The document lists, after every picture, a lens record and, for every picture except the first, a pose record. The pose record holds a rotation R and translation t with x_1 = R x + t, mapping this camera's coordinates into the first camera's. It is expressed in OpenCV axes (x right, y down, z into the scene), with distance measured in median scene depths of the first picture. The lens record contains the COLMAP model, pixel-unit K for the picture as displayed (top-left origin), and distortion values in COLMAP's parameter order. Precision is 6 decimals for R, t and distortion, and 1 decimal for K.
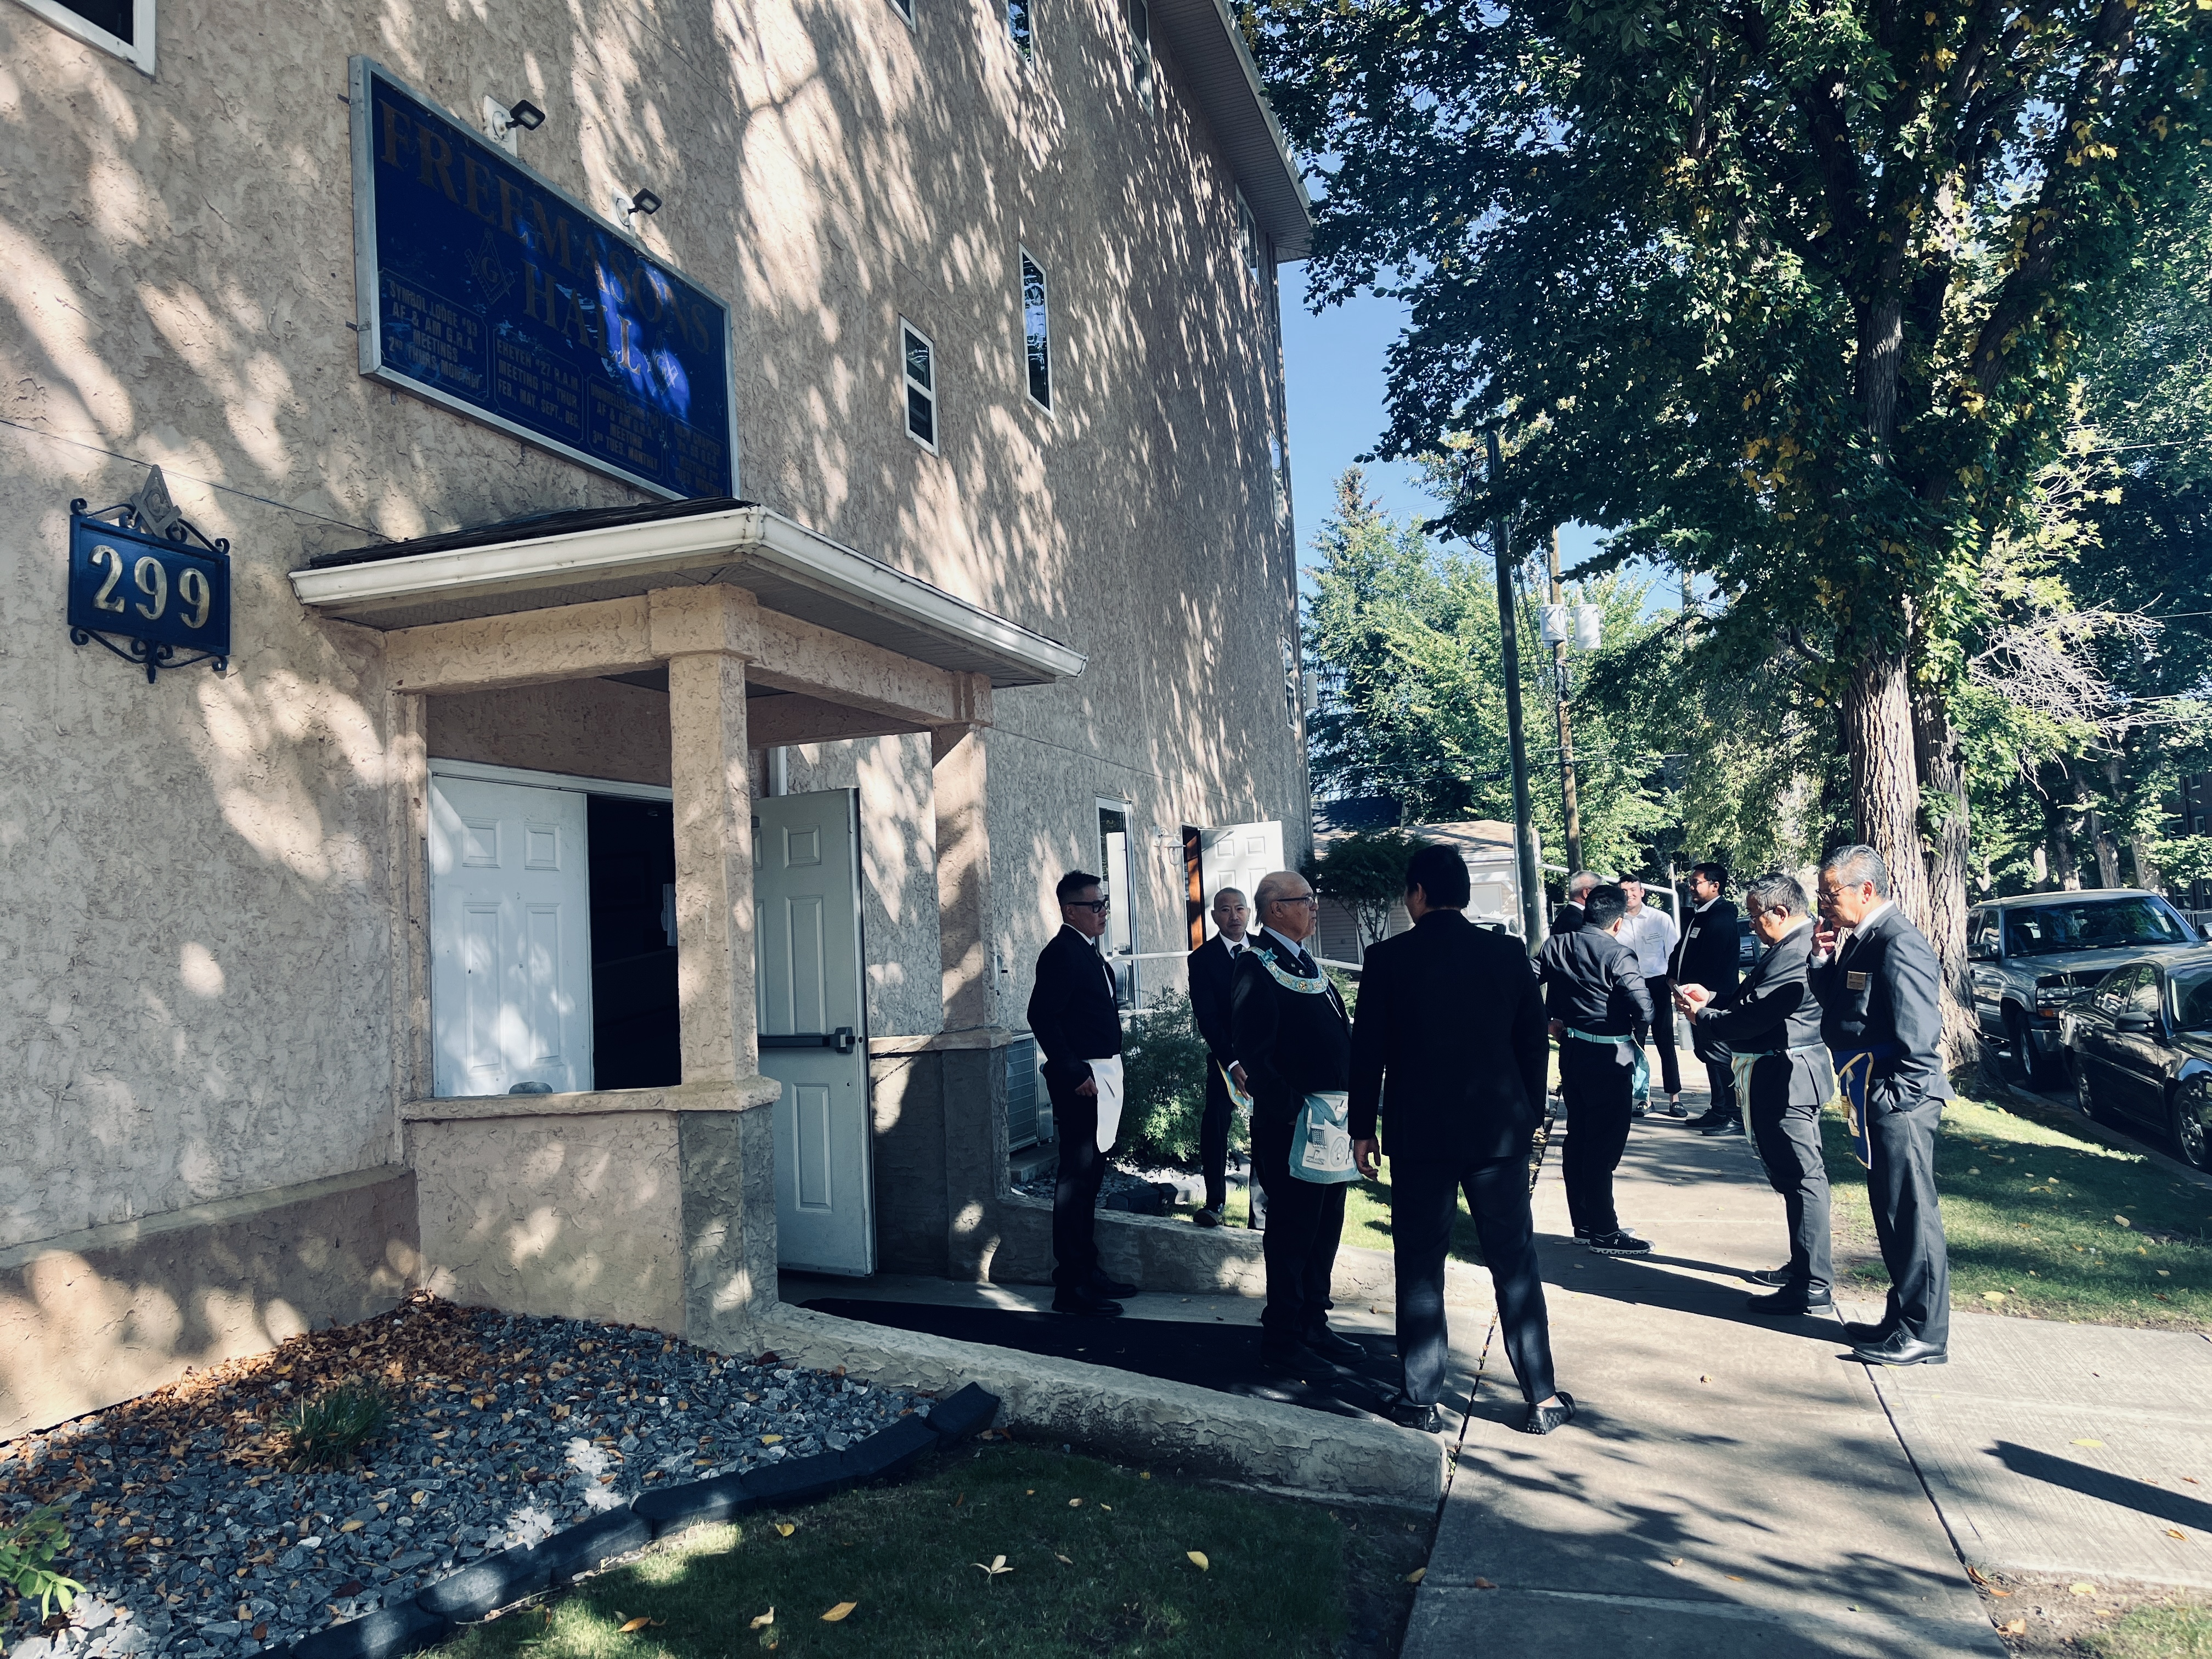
lens RADIAL K [[1669.4, 0, 1046.5], [0, 1669.4, 826.8], [0, 0, 1]] dist [0.028149, -0.014031]
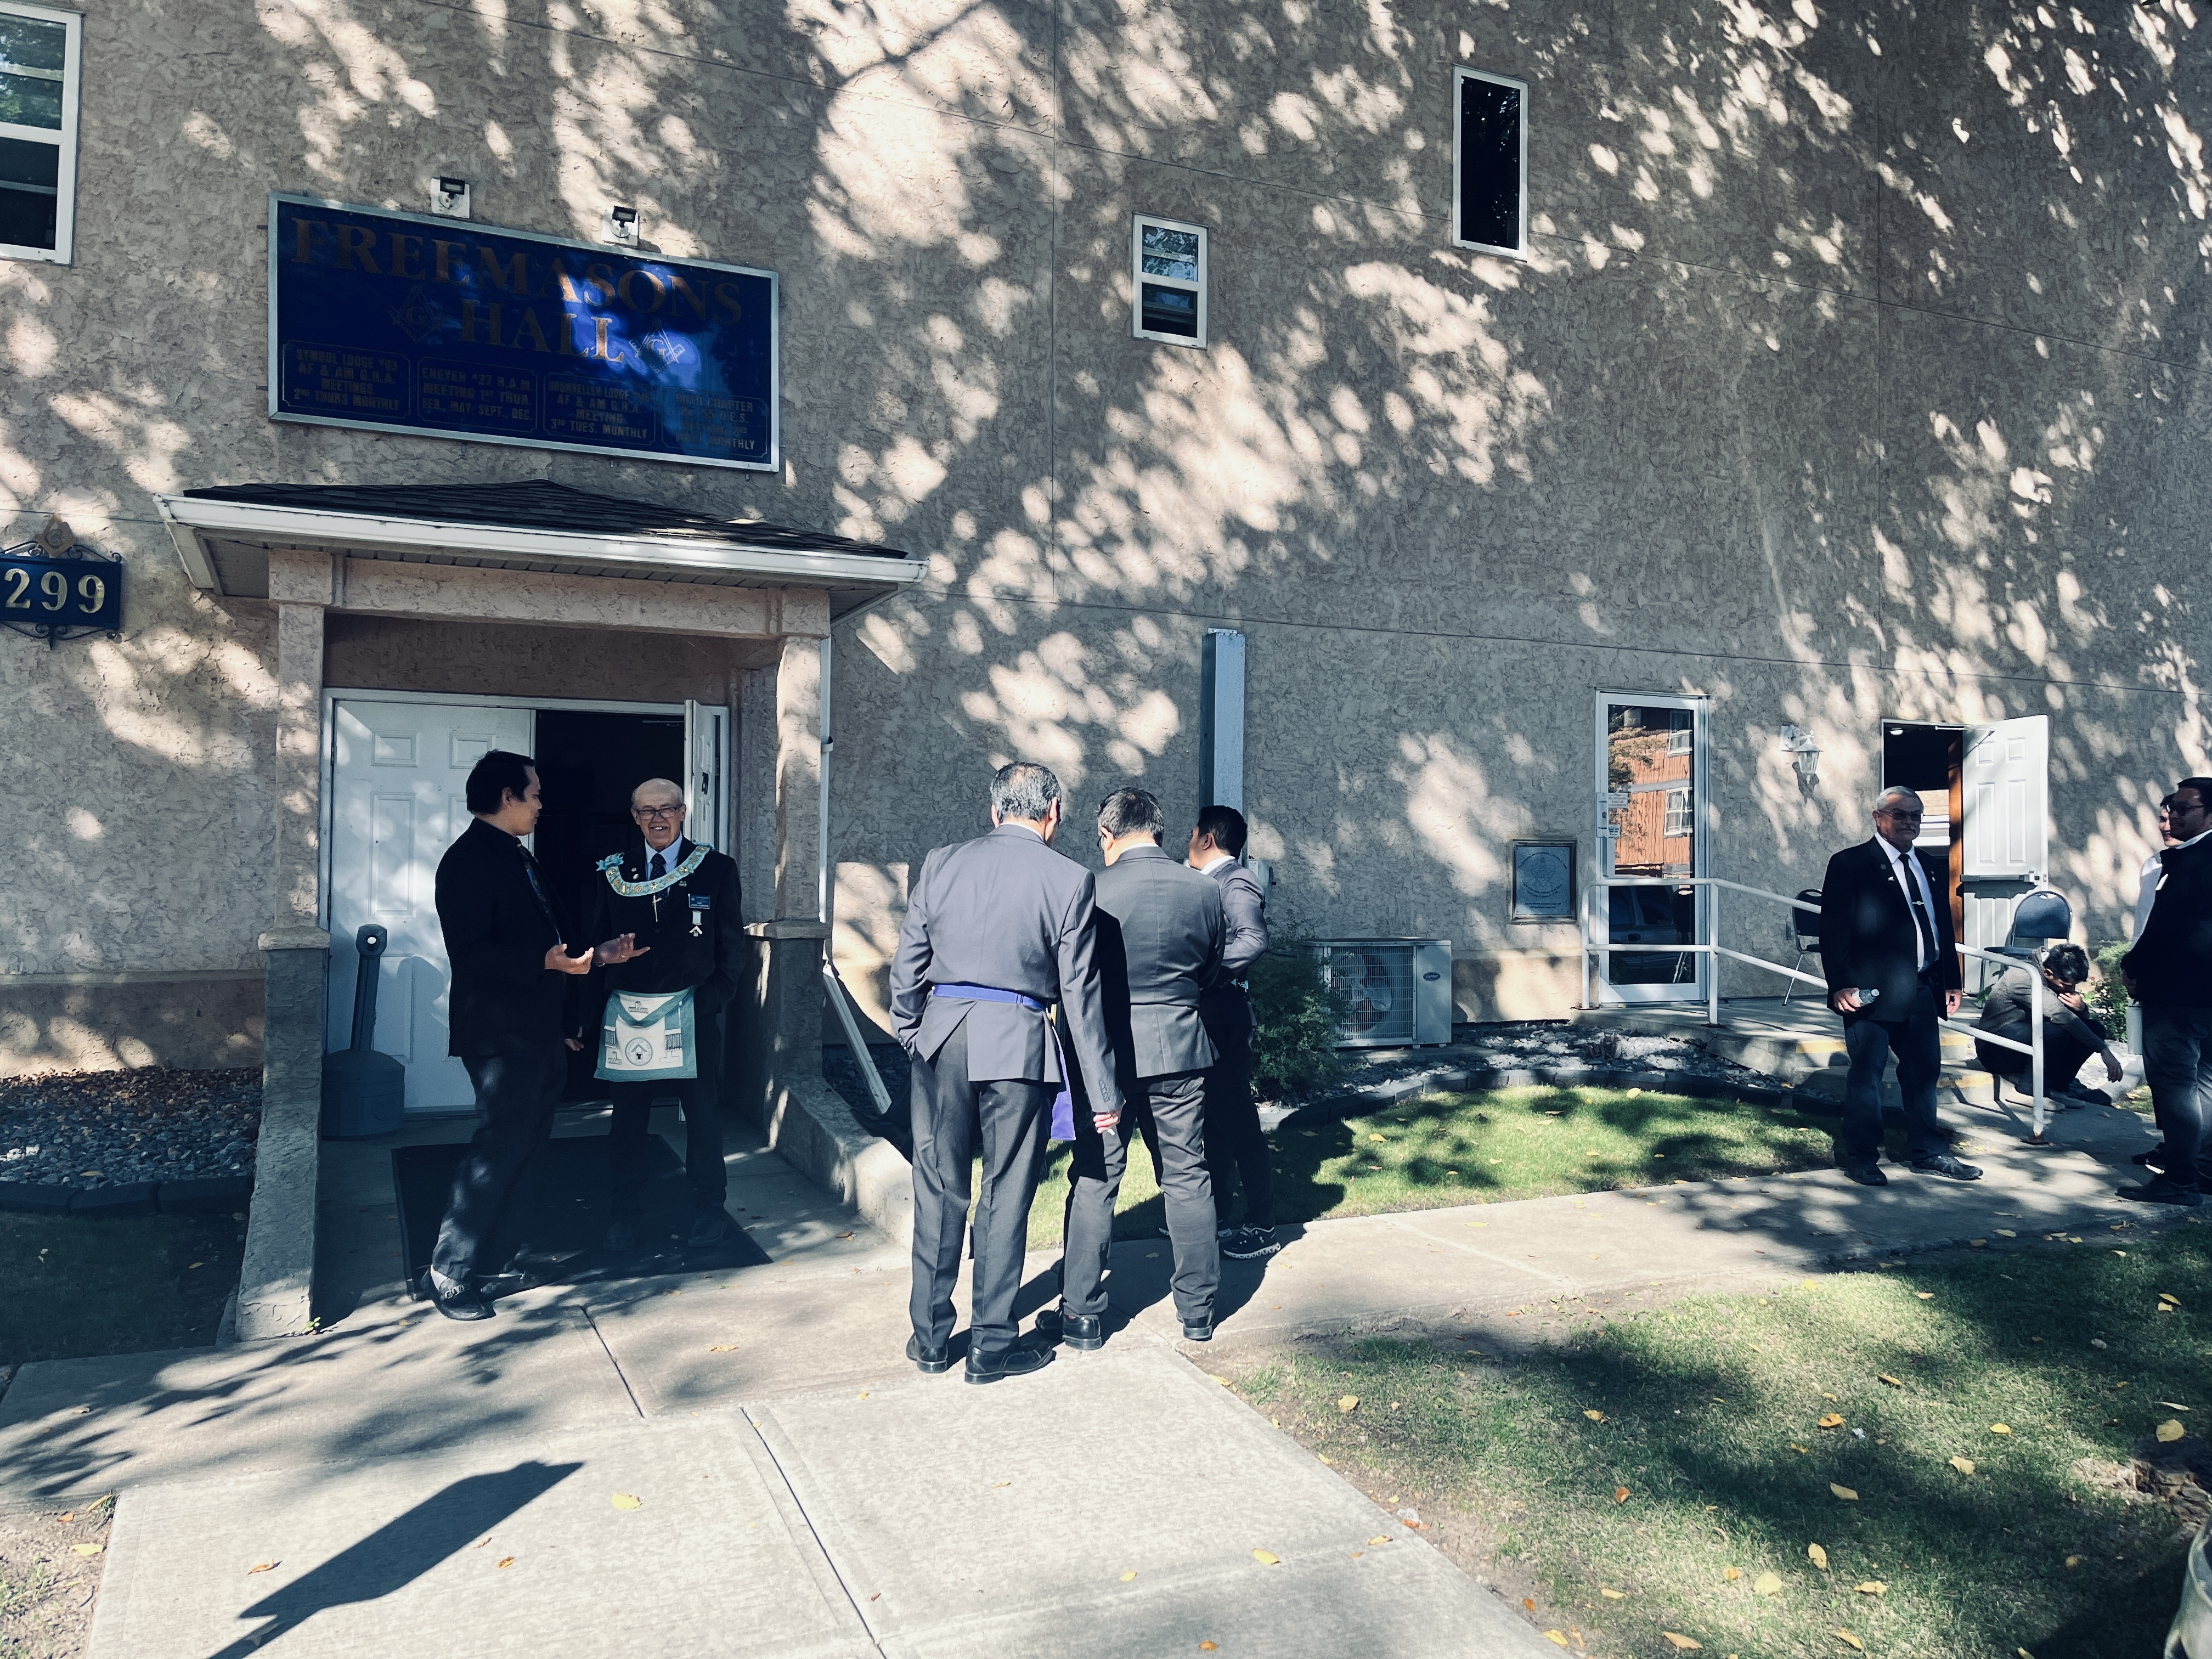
lens RADIAL K [[1669.4, 0, 1105.6], [0, 1669.4, 827.4], [0, 0, 1]] dist [0.028149, -0.014031]
pose [[0.671755, 0.034290, -0.739980, 1.283034], [0.010178, 0.998407, 0.055505, 0.005369], [0.740704, -0.044817, 0.670335, 0.617194]]
